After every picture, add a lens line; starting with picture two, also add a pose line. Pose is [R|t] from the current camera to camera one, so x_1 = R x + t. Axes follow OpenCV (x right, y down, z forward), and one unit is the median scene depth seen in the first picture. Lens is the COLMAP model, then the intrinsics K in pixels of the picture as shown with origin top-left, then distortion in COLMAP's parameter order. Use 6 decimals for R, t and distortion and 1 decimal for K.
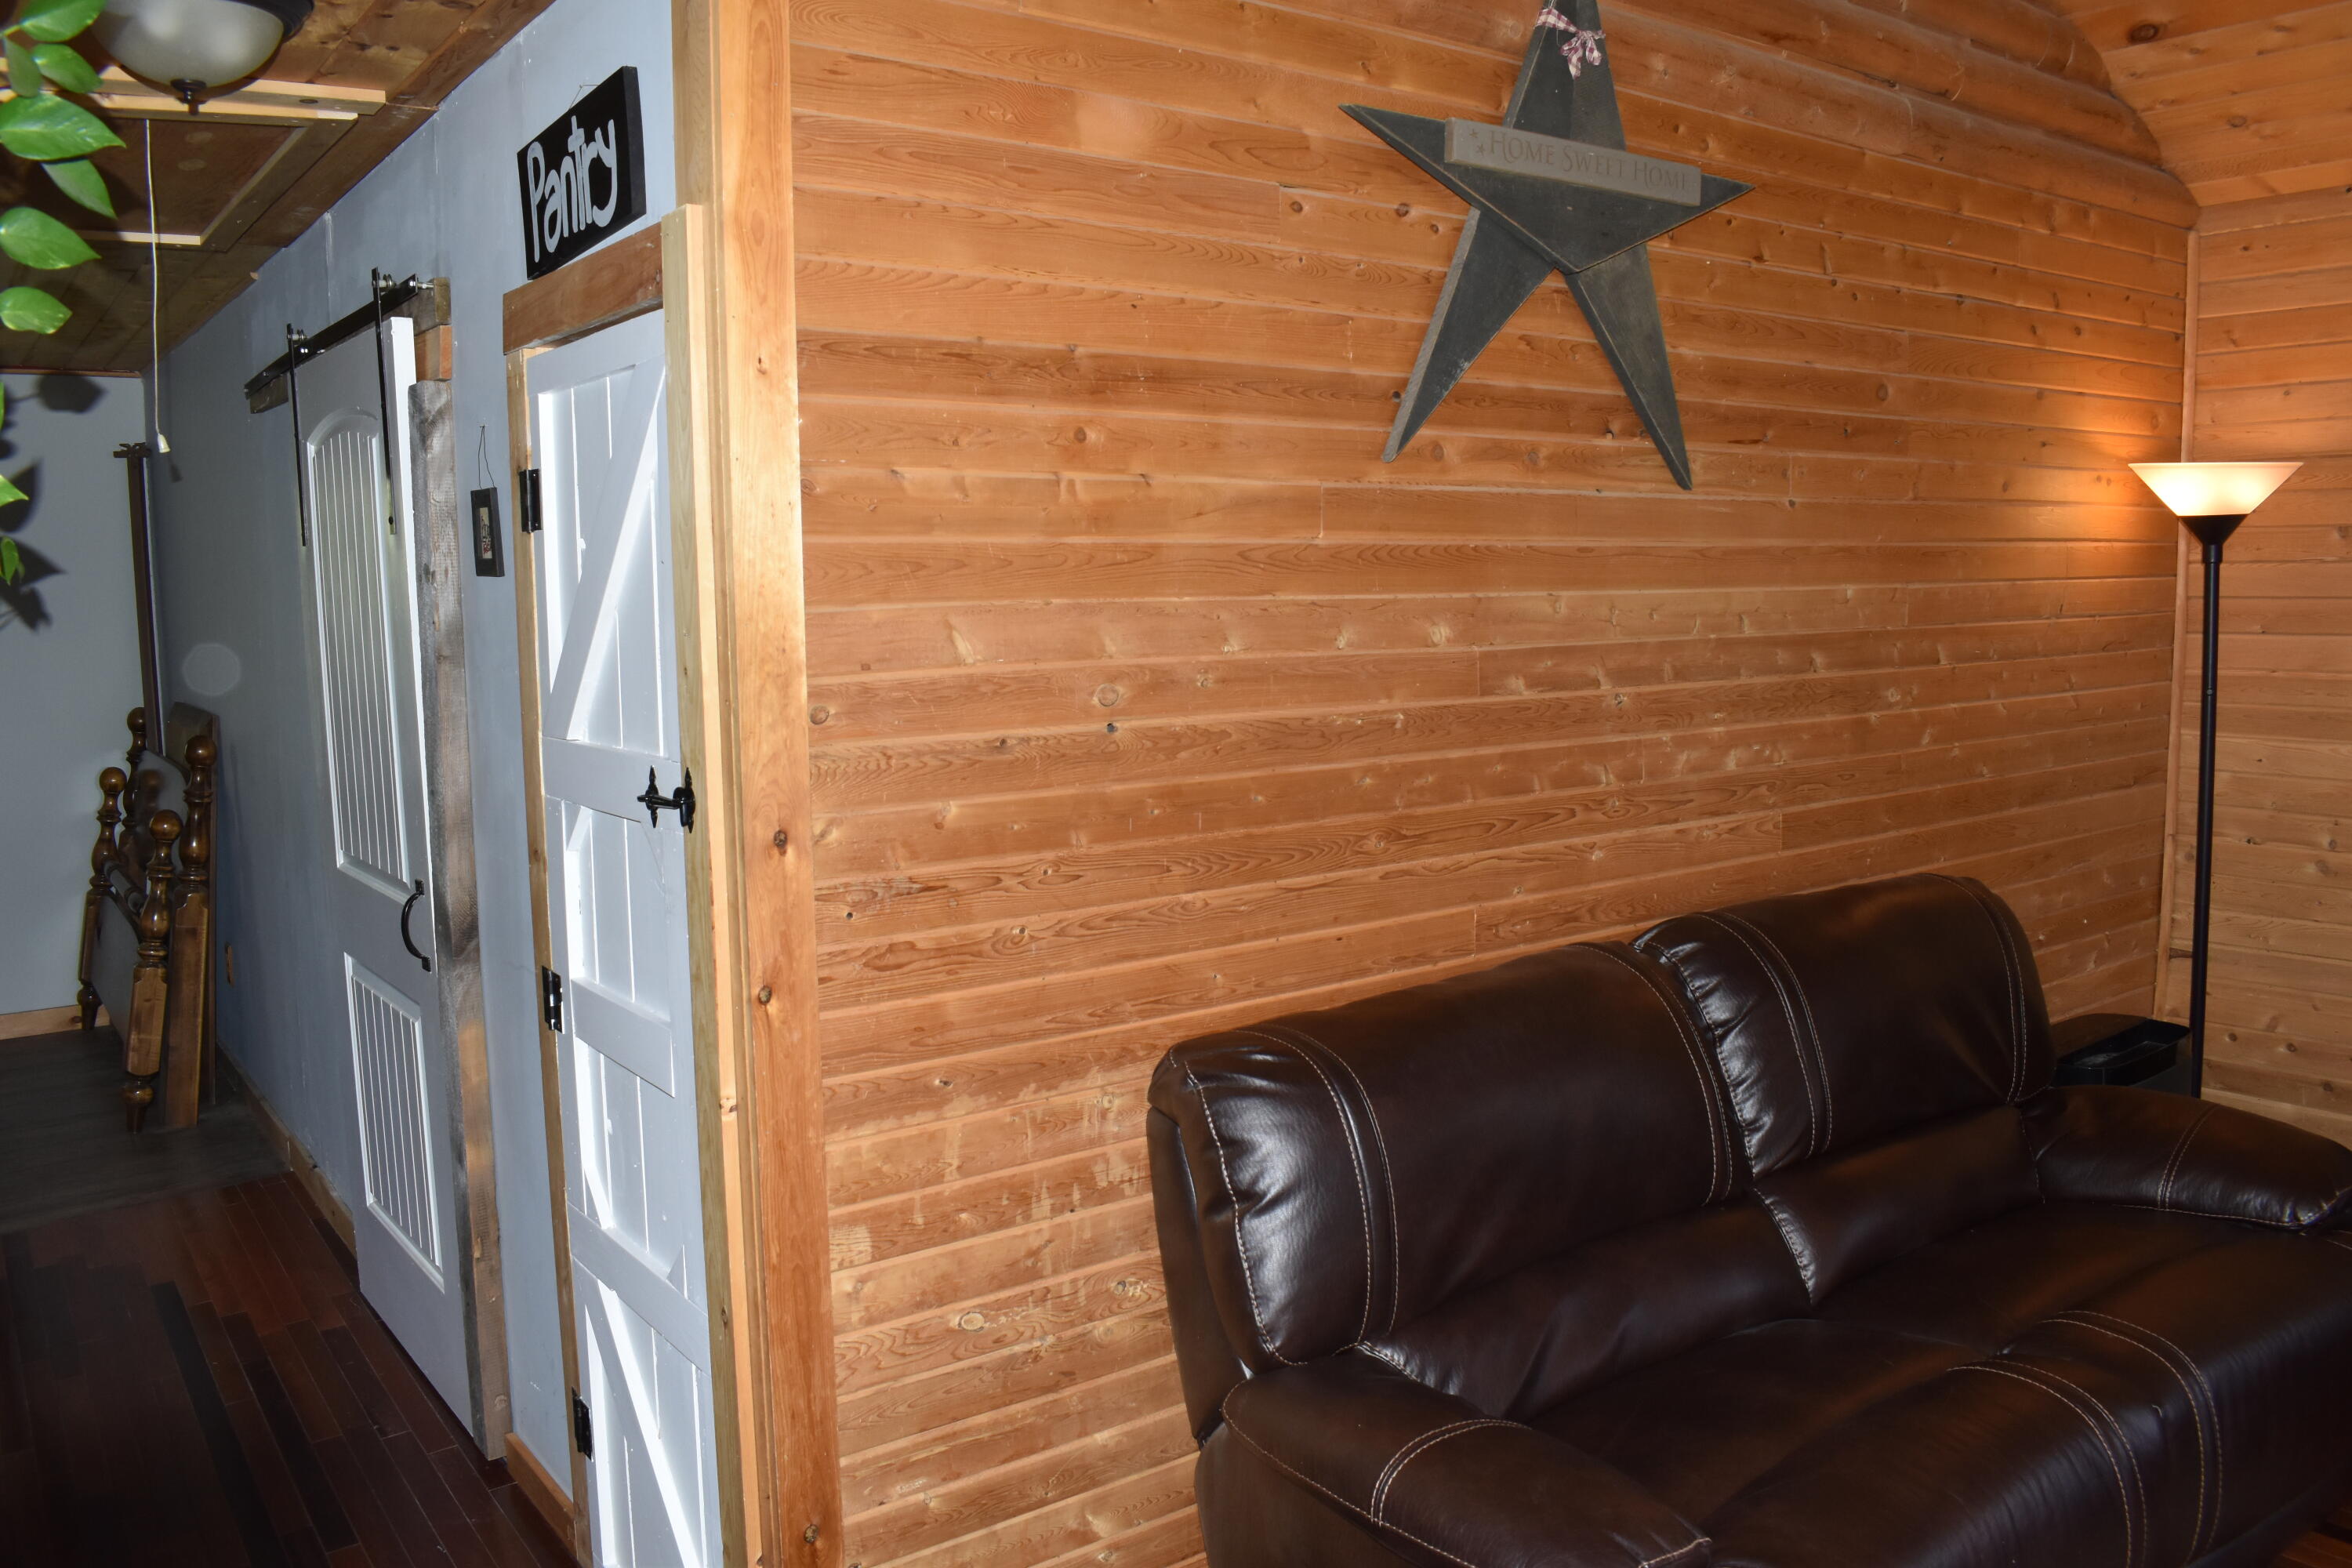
lens RADIAL K [[1803.8, 0, 1176.0], [0, 1803.8, 784.0], [0, 0, 1]] dist [-0.110343, 0.034780]
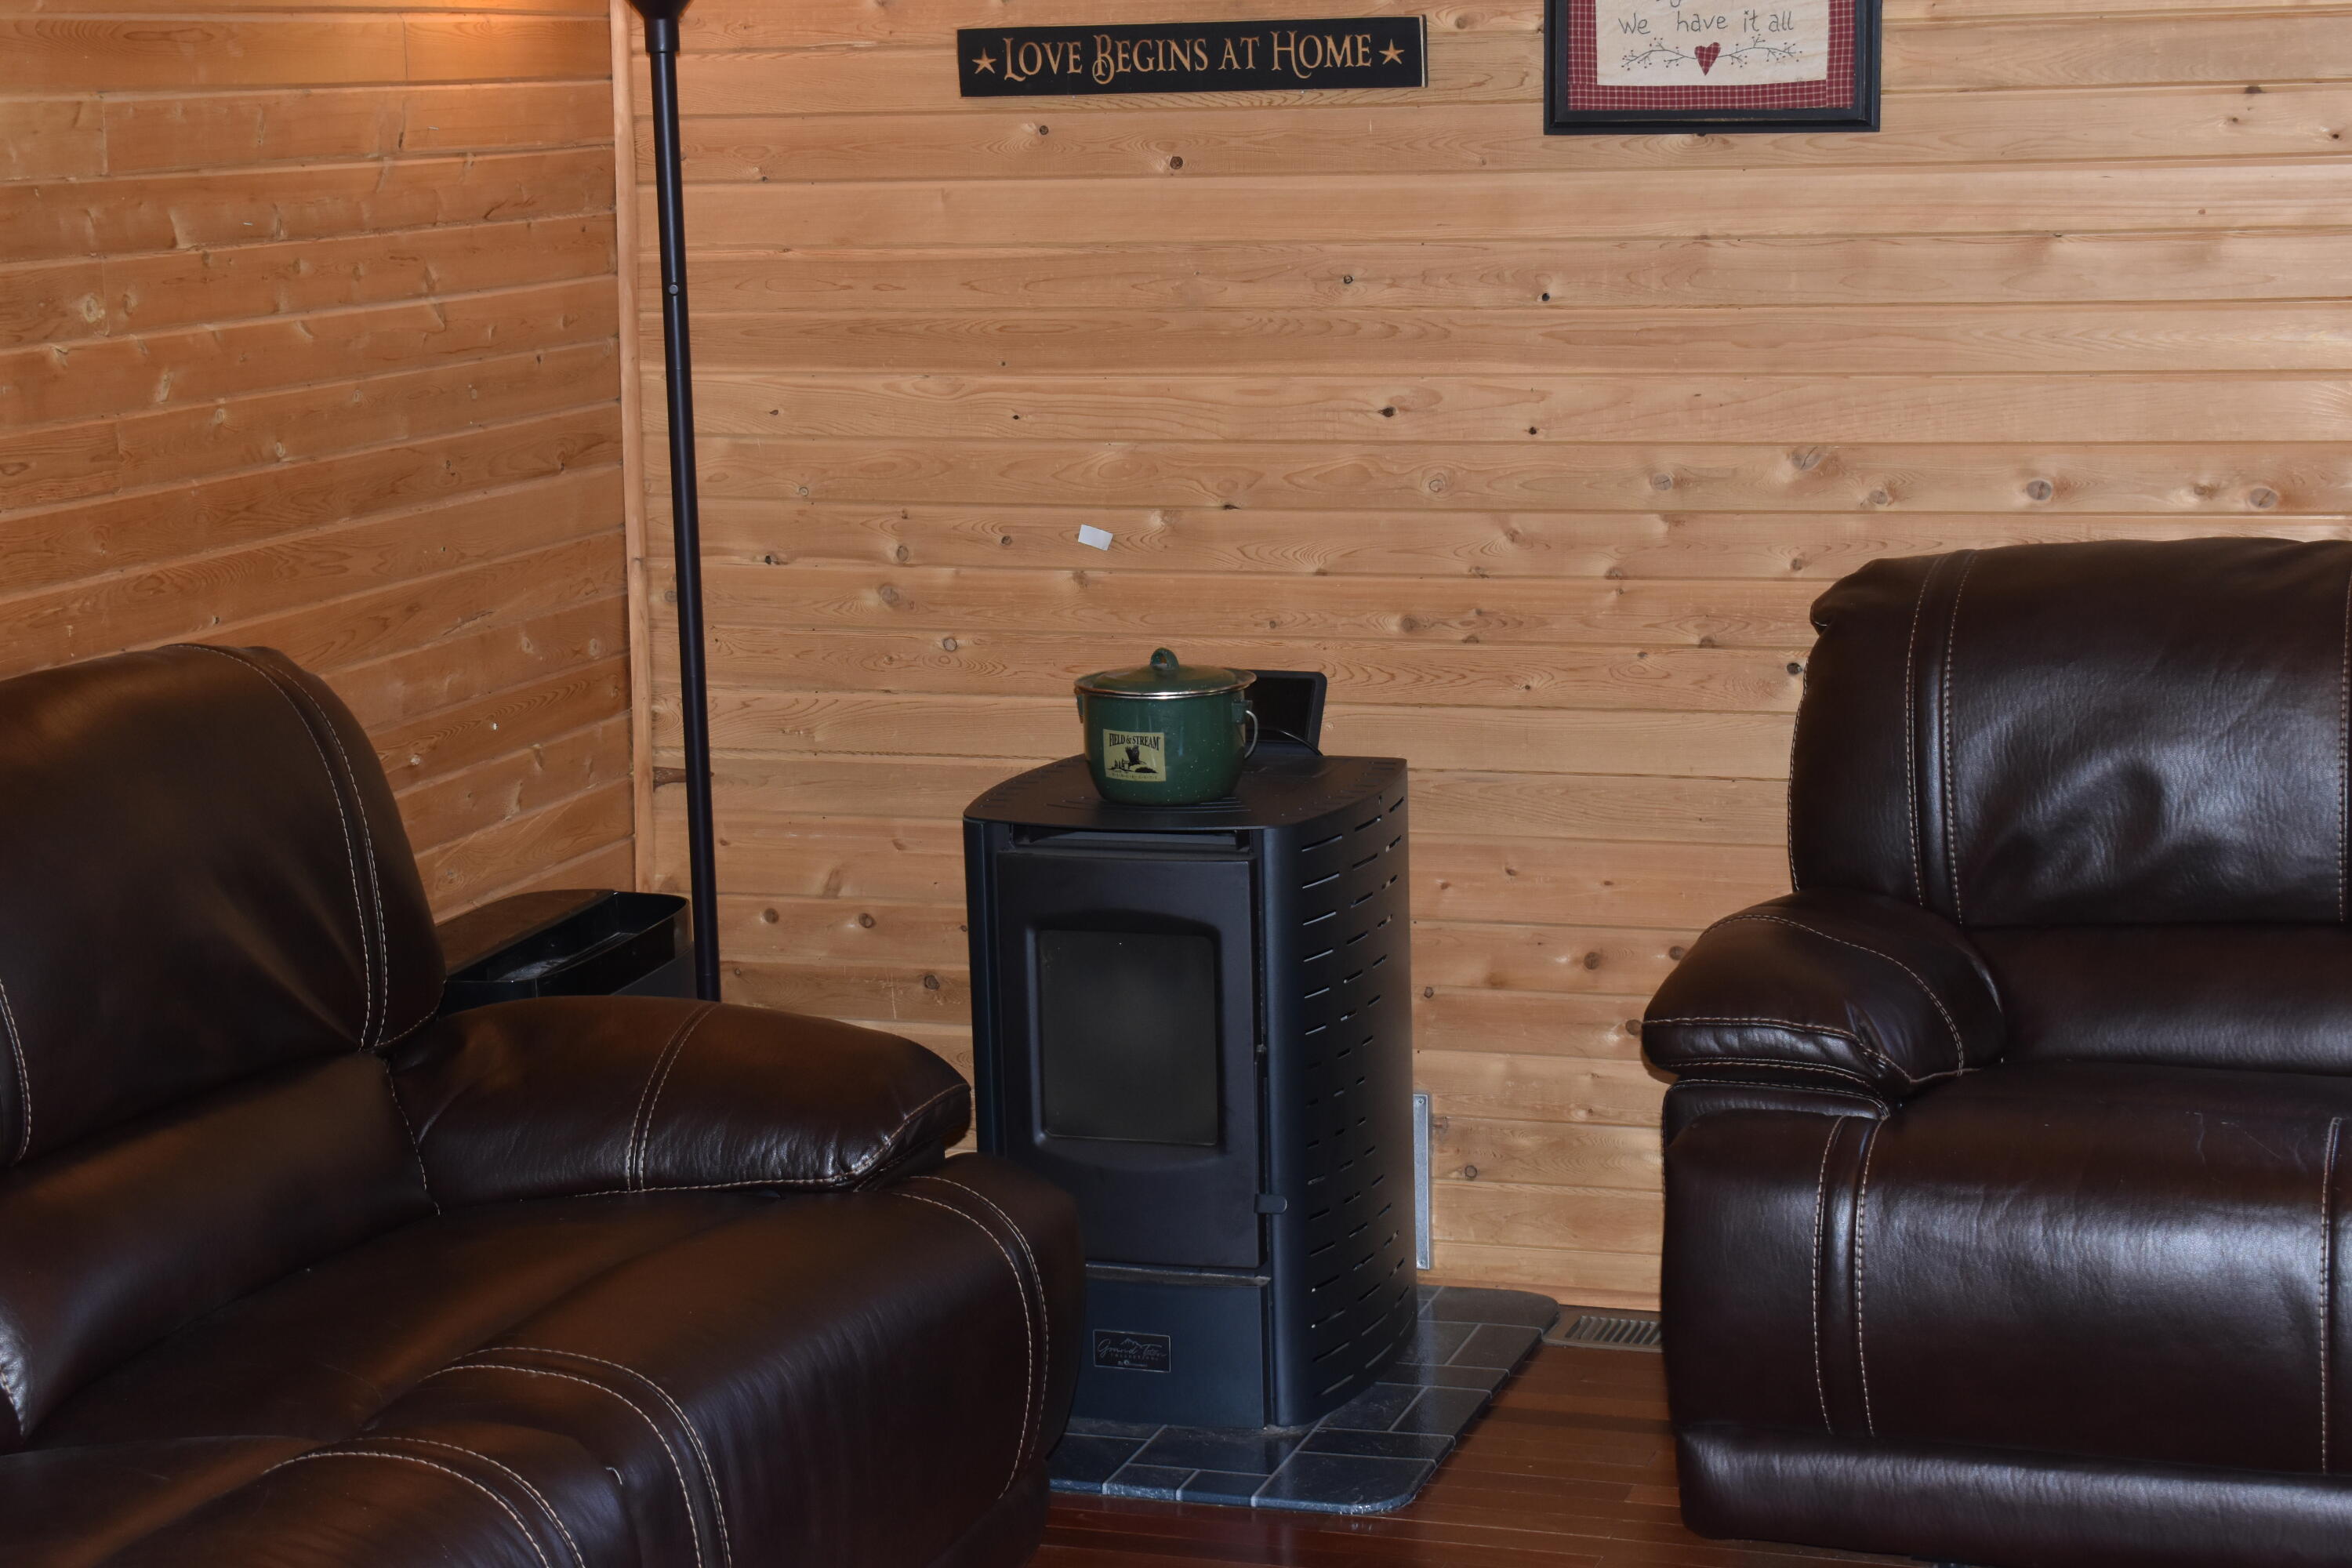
lens RADIAL K [[4206.0, 0, 1176.0], [0, 4206.0, 784.0], [0, 0, 1]] dist [0.008579, -0.076541]
pose [[0.817902, -0.091213, 0.568082, -0.052921], [0.066952, 0.995735, 0.063483, 0.033280], [-0.571449, -0.013889, 0.820520, -0.210461]]
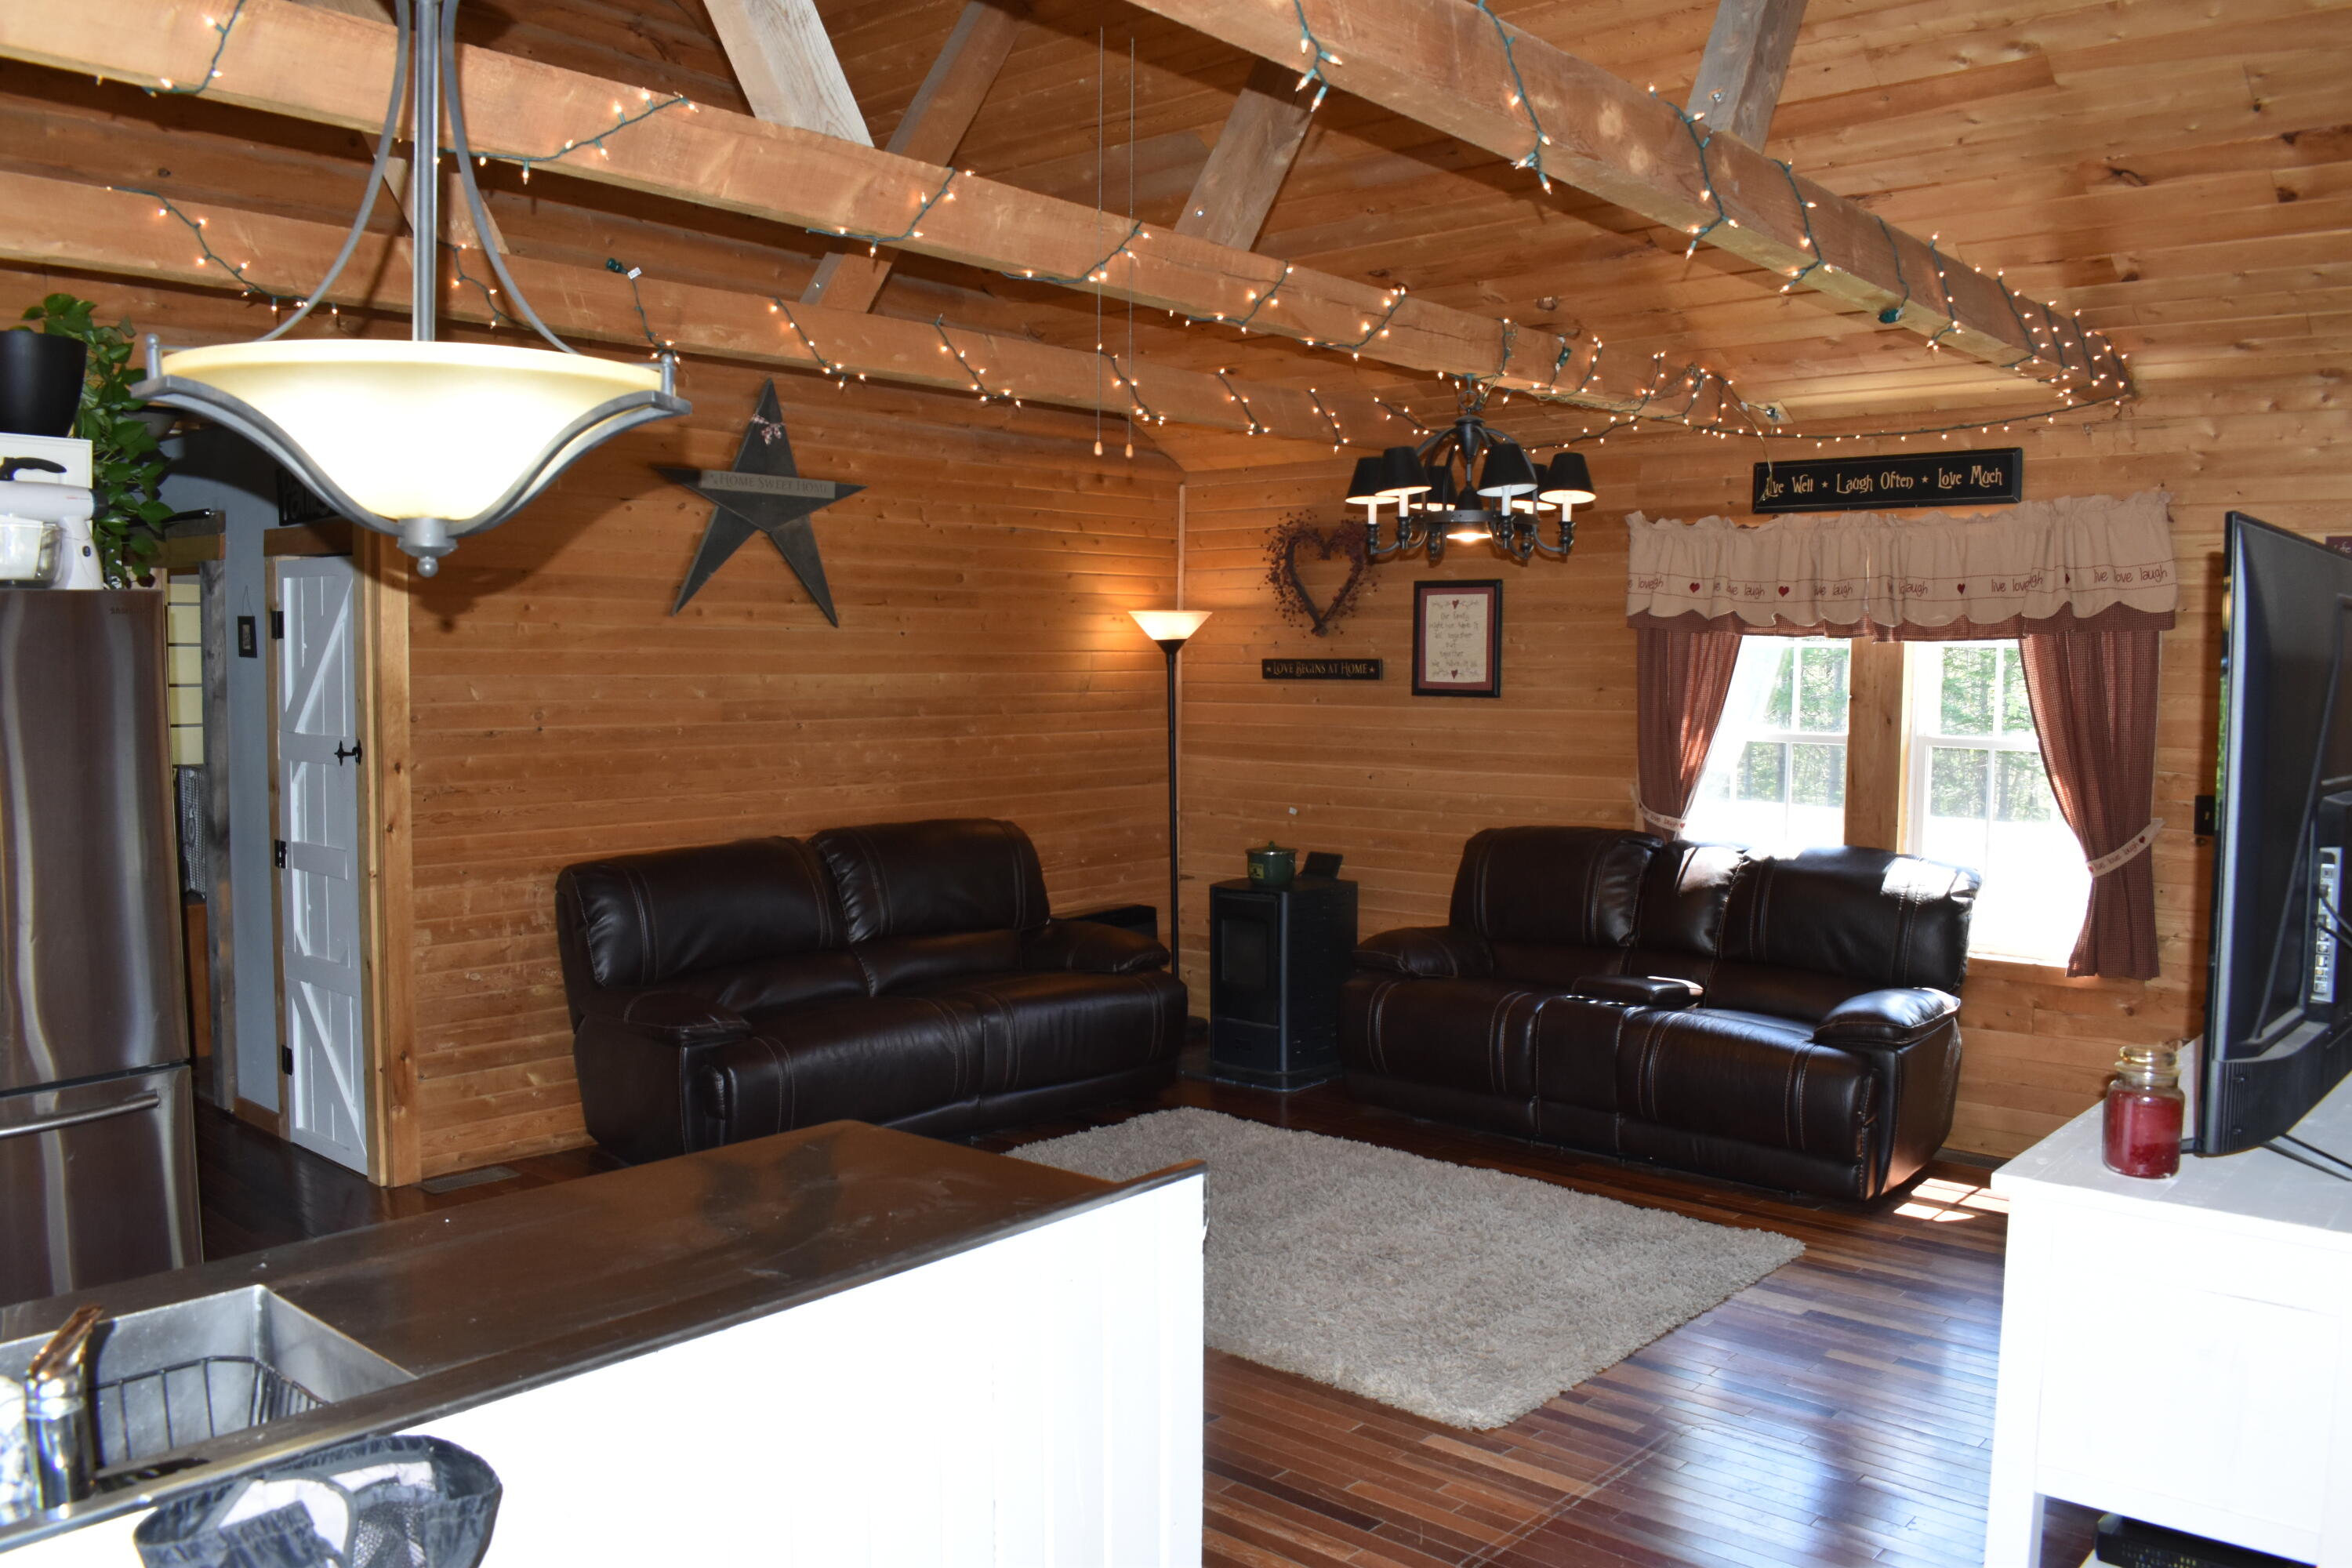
lens RADIAL K [[1803.8, 0, 1176.0], [0, 1803.8, 784.0], [0, 0, 1]] dist [-0.110343, 0.034780]
pose [[0.973984, 0.008752, 0.226446, 0.178967], [0.001128, 0.999054, -0.043468, 0.103103], [-0.226612, 0.042593, 0.973053, -1.051634]]
